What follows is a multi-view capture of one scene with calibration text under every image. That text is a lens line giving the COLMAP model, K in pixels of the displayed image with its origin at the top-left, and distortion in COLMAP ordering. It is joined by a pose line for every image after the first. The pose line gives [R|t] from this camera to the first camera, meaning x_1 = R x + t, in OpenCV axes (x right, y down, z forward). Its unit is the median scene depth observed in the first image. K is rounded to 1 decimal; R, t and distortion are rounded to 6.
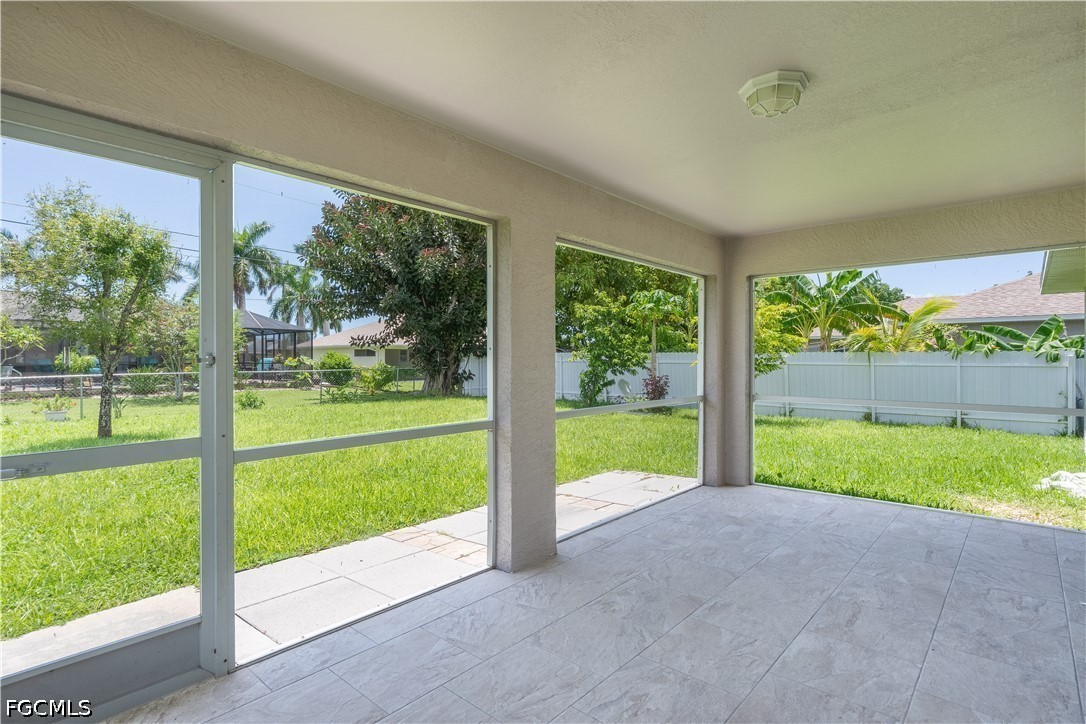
lens RADIAL K [[555.8, 0, 551.5], [0, 555.8, 356.7], [0, 0, 1]] dist [-0.028783, 0.010441]
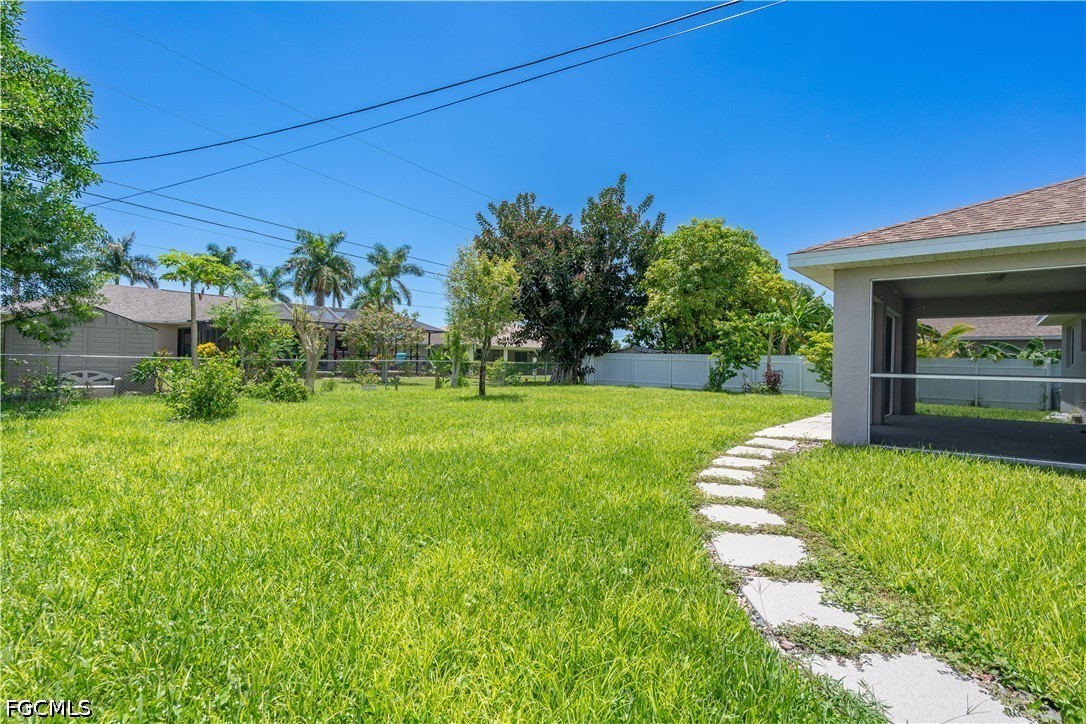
lens RADIAL K [[555.8, 0, 537.9], [0, 555.8, 363.1], [0, 0, 1]] dist [-0.028783, 0.010441]
pose [[0.999304, 0.023229, 0.029182, -0.470343], [-0.023329, 0.999723, 0.003087, 0.024555], [-0.029103, -0.003766, 0.999569, -0.445379]]
